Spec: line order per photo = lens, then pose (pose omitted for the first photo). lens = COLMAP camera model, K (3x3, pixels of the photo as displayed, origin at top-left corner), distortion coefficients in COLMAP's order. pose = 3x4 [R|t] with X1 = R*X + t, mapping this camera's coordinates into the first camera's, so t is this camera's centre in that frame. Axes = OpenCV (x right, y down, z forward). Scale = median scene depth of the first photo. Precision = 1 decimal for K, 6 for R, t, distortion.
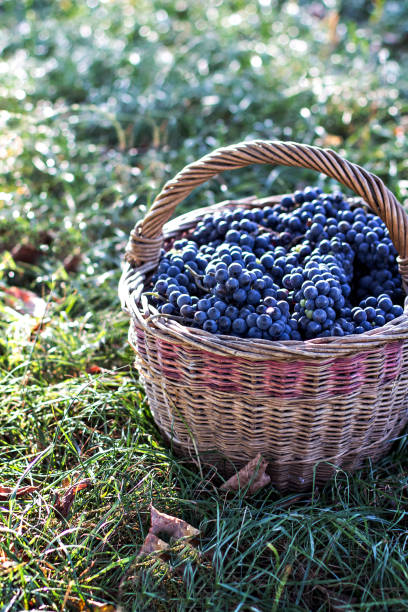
lens RADIAL K [[1449.1, 0, 204.8], [0, 1449.1, 306.1], [0, 0, 1]] dist [-0.099169, 0.000000]
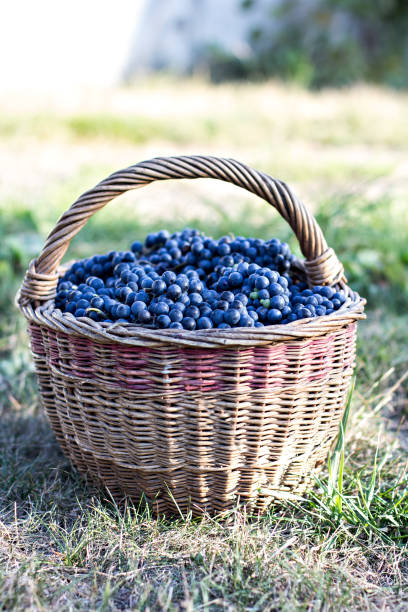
lens RADIAL K [[1449.1, 0, 202.1], [0, 1449.1, 304.6], [0, 0, 1]] dist [-0.099169, 0.000000]
pose [[0.910845, -0.084085, 0.404094, -0.366539], [0.158103, 0.975434, -0.153400, 0.148934], [-0.381268, 0.203612, 0.901763, 0.137160]]
